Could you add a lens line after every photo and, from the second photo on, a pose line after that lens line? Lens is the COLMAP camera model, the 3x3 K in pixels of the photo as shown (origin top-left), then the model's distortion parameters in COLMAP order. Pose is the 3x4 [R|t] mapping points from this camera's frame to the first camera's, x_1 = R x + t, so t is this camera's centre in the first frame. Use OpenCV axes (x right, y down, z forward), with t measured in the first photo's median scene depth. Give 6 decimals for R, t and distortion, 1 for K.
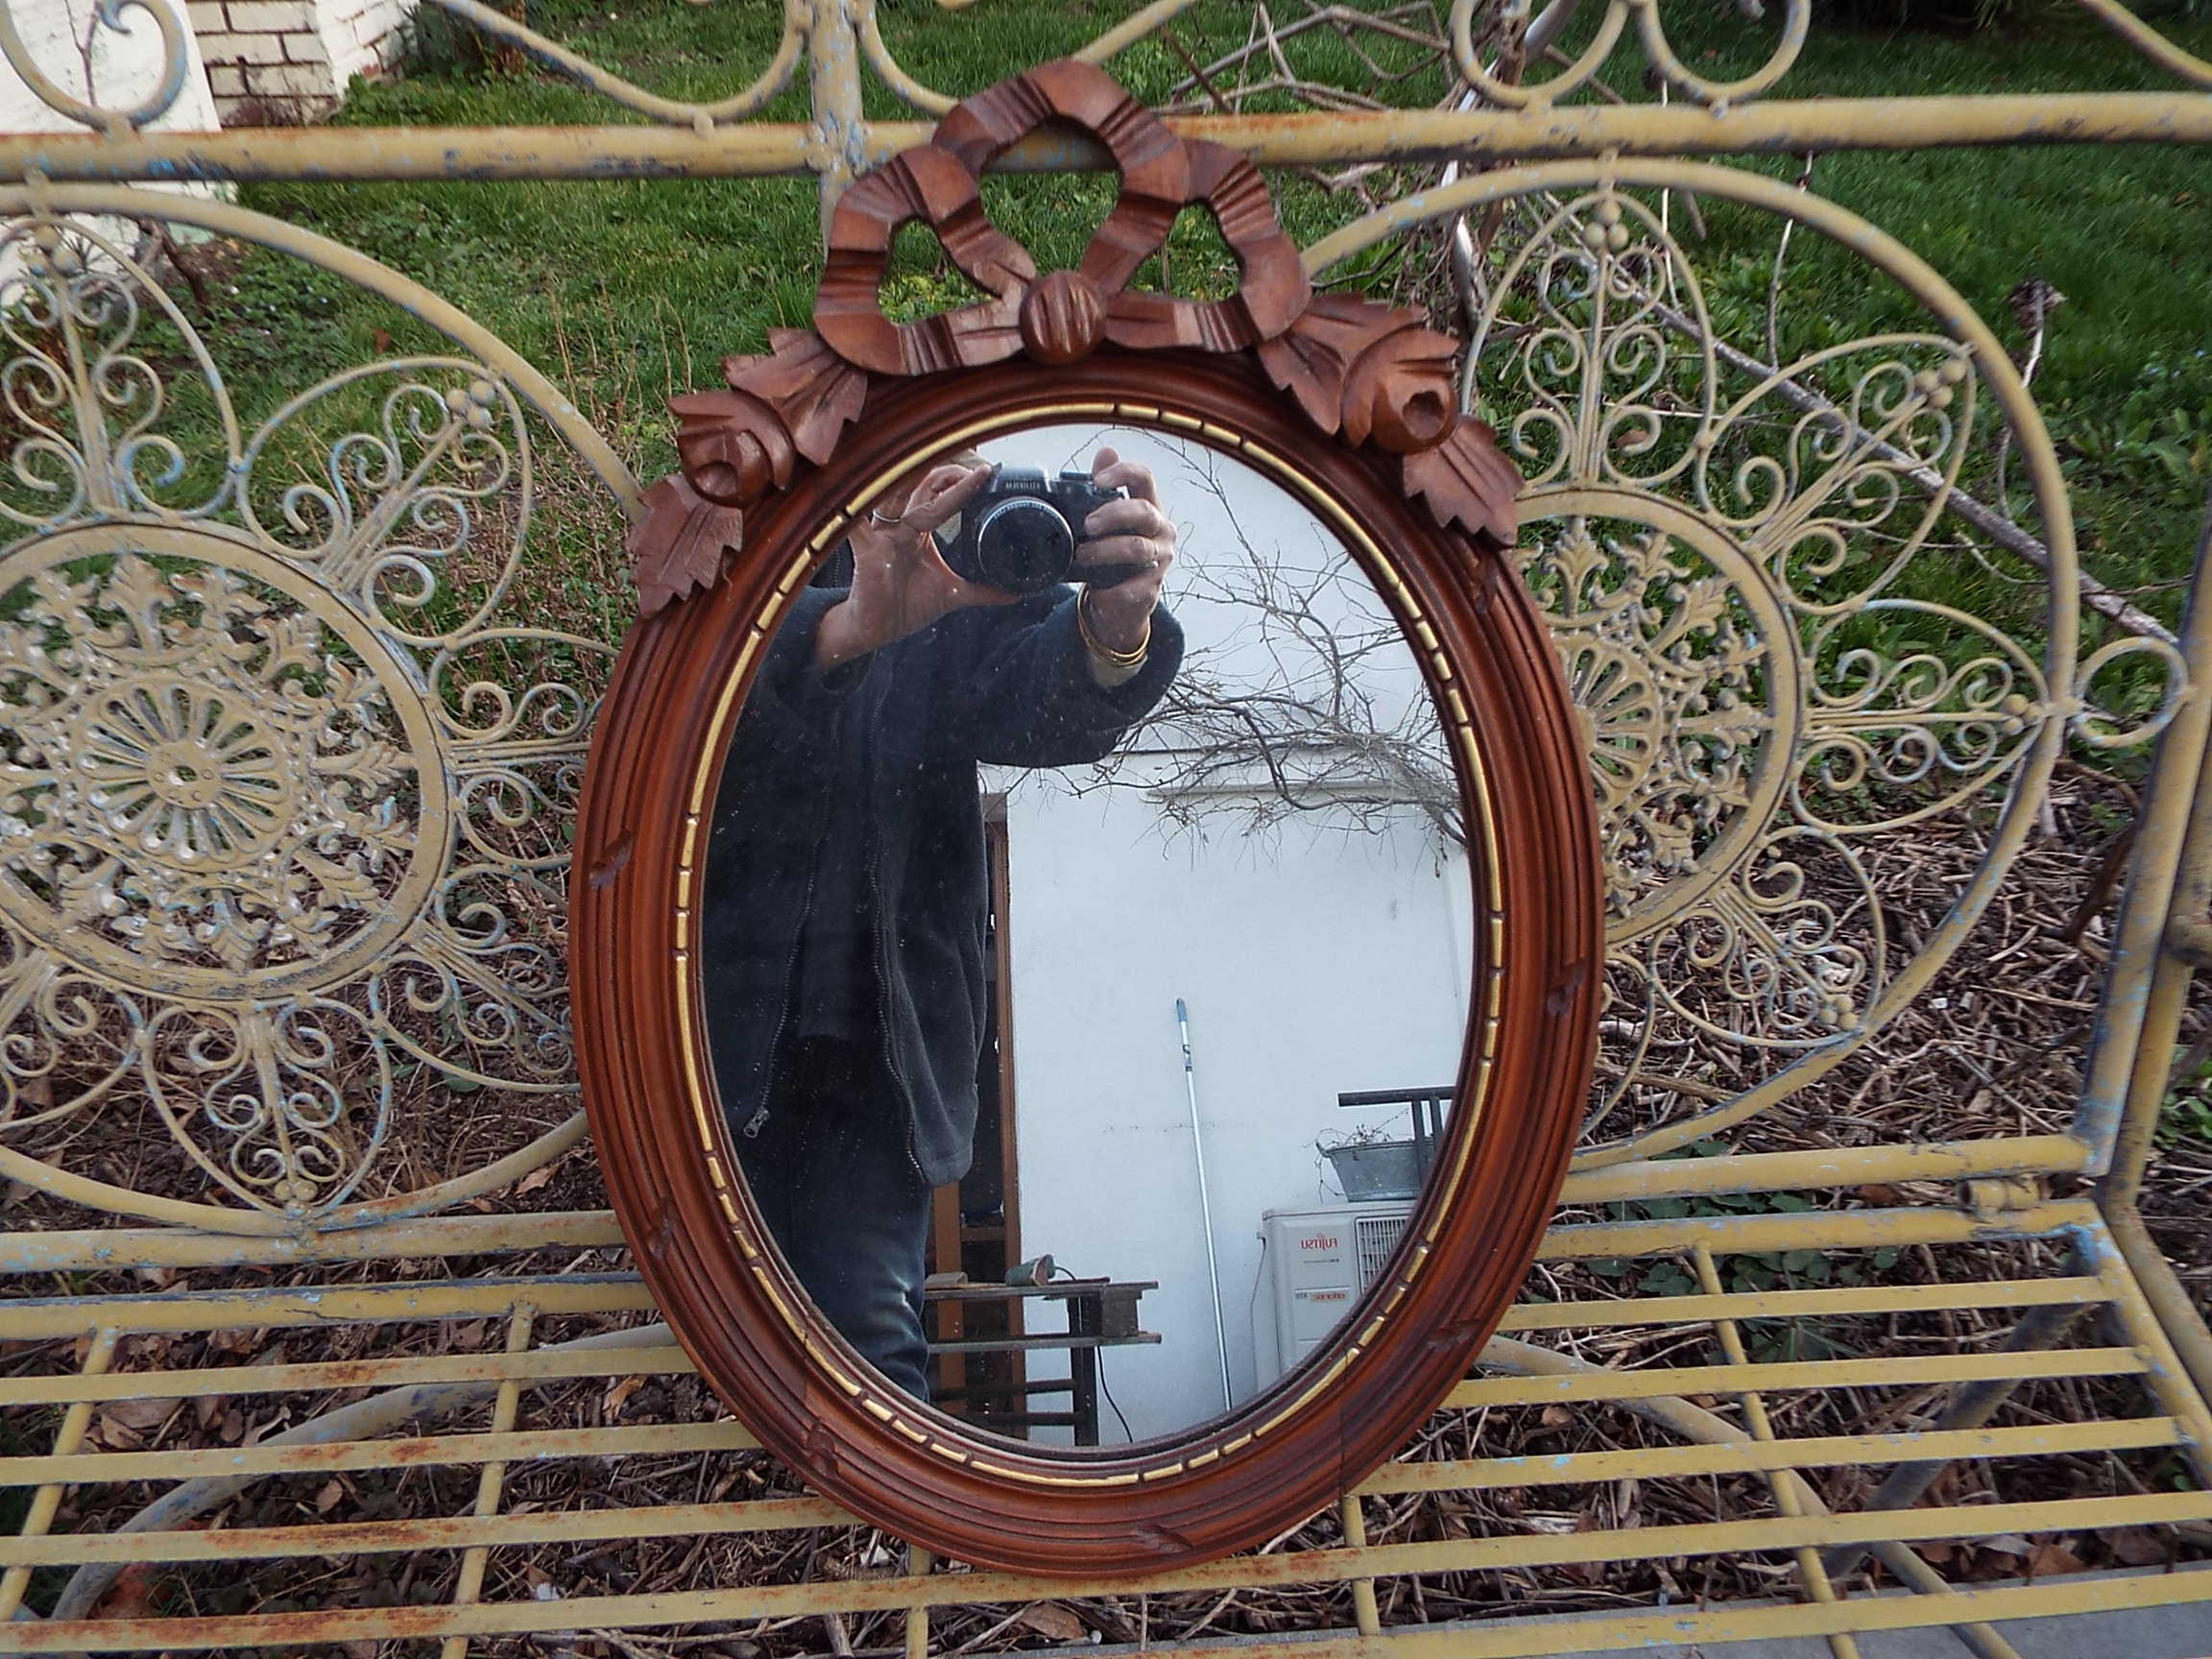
lens RADIAL K [[1560.6, 0, 1104.2], [0, 1560.6, 823.1], [0, 0, 1]] dist [0.007144, 0.003832]
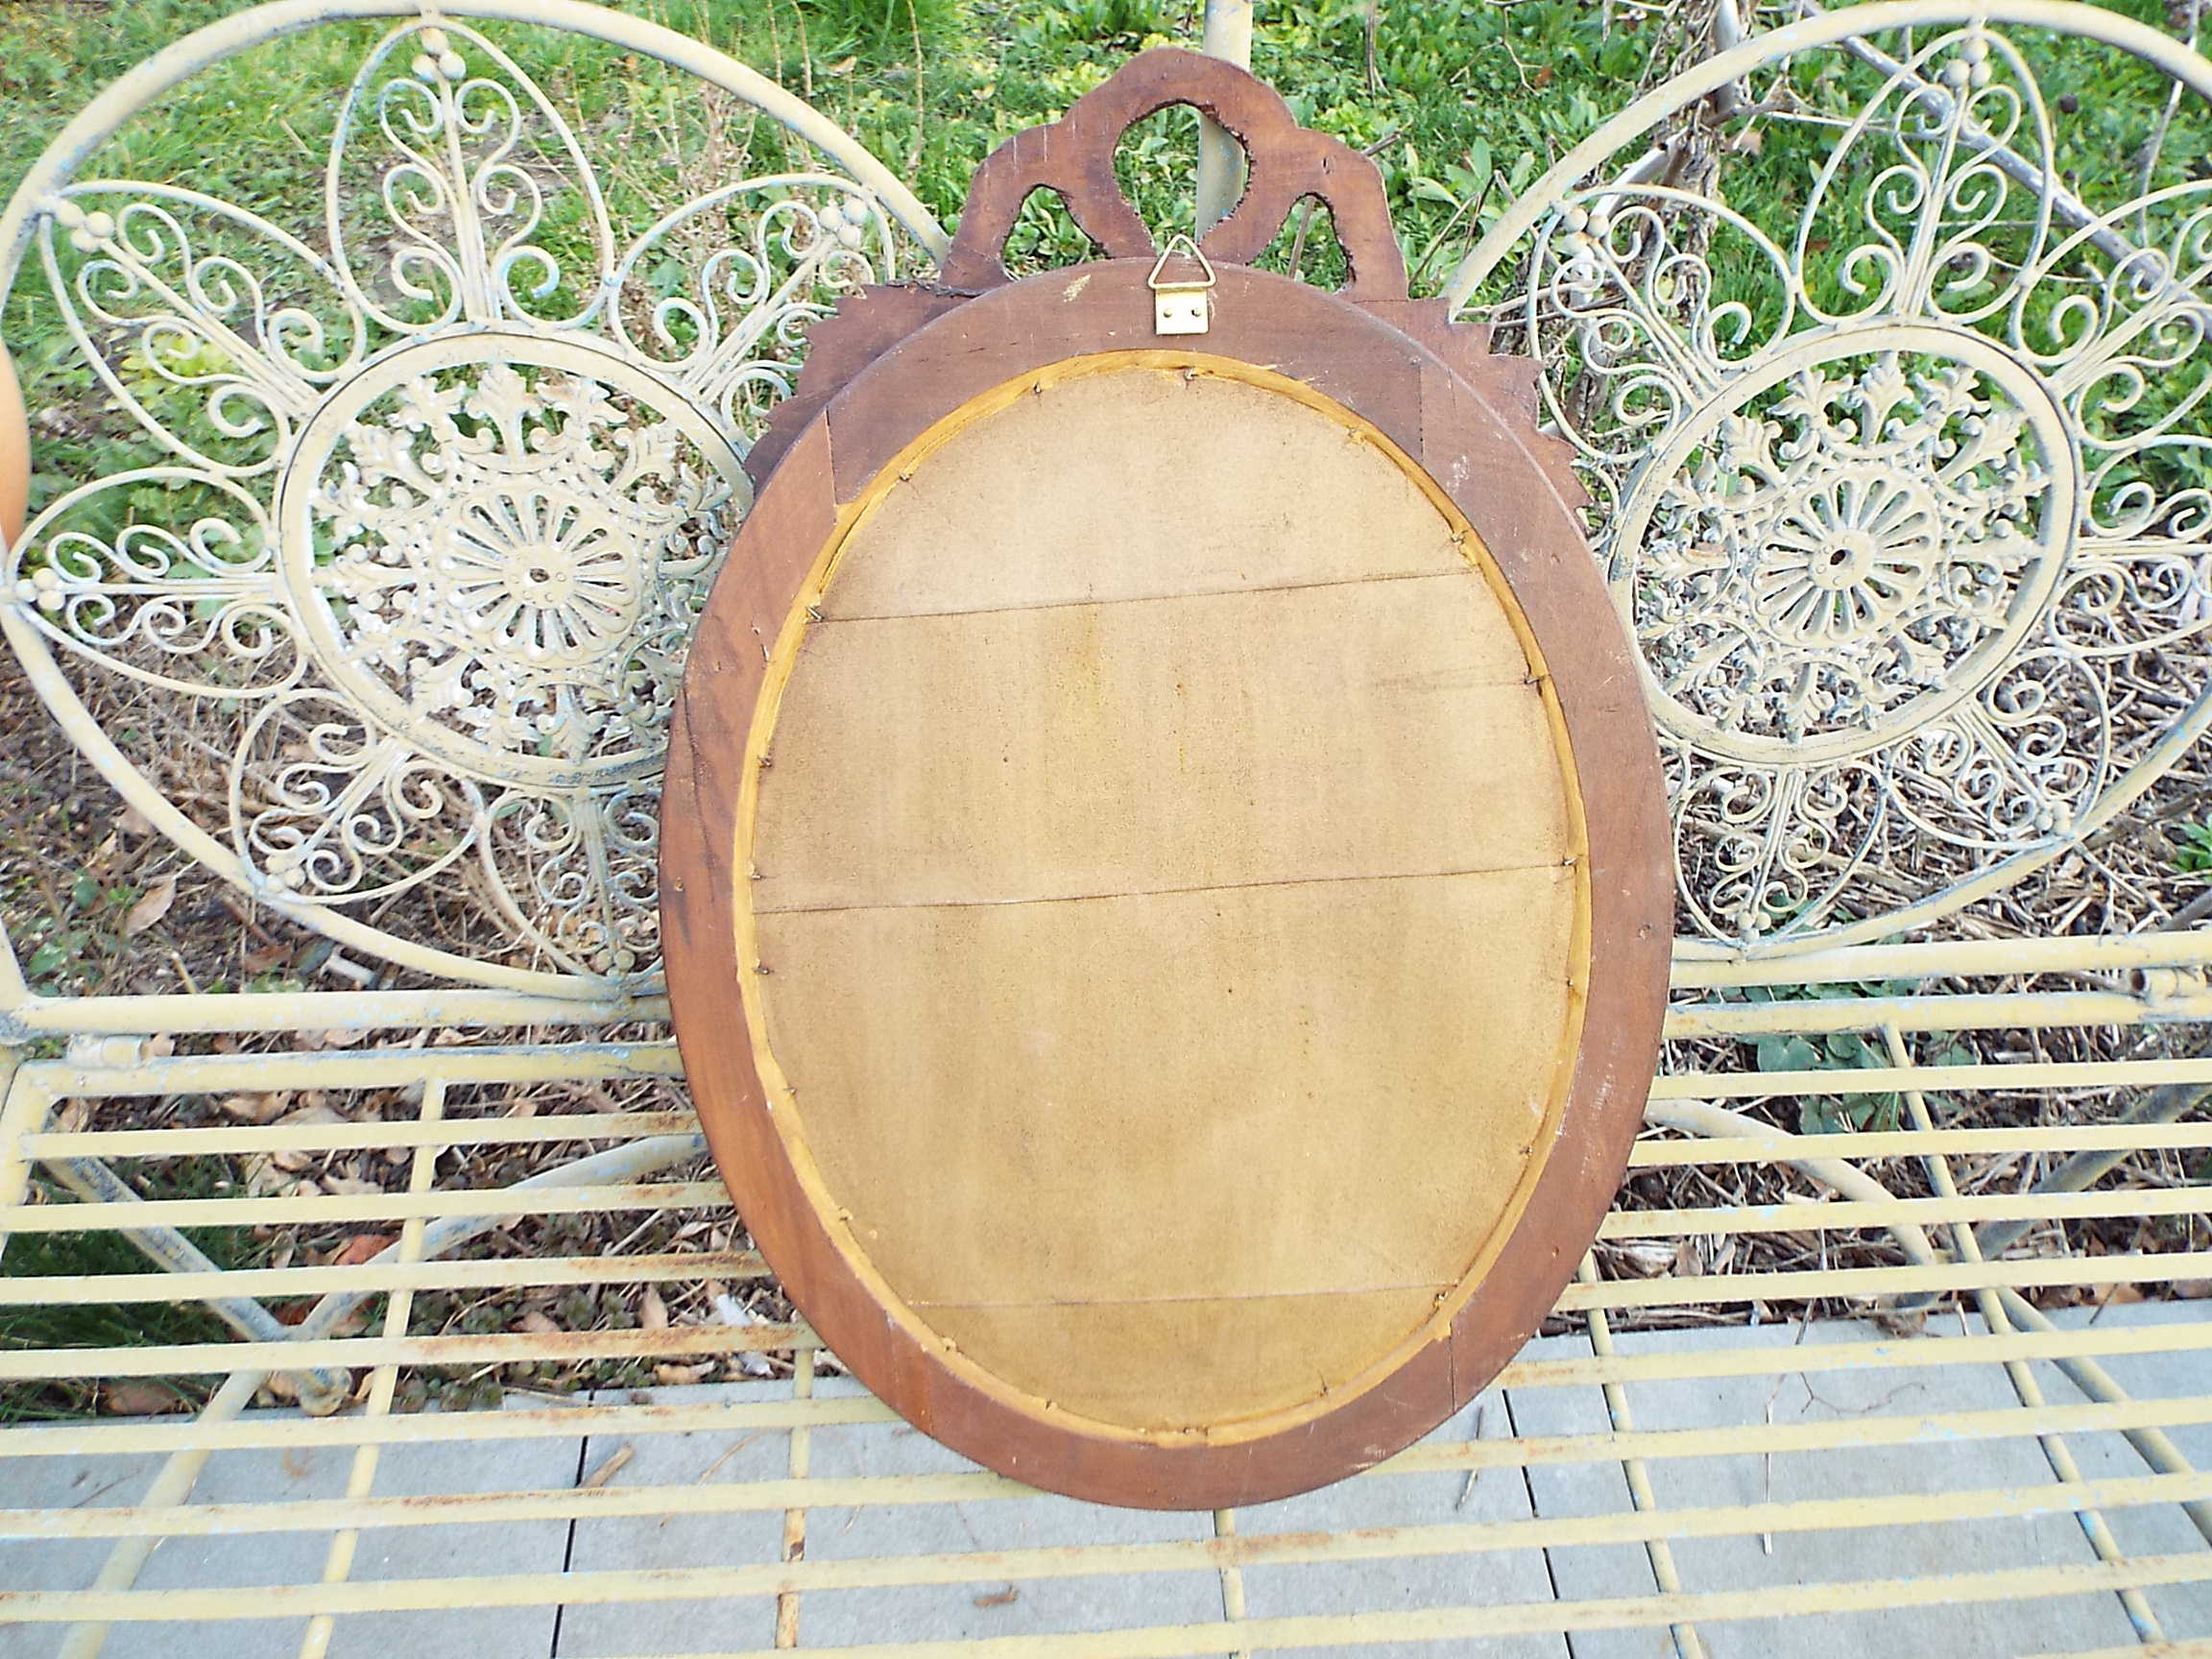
lens RADIAL K [[1658.7, 0, 1111.0], [0, 1658.7, 817.7], [0, 0, 1]] dist [0.042311, -0.014063]
pose [[0.999331, 0.016060, 0.032870, -0.238817], [-0.021561, 0.984418, 0.174519, -0.073864], [-0.029555, -0.175111, 0.984105, -0.126093]]
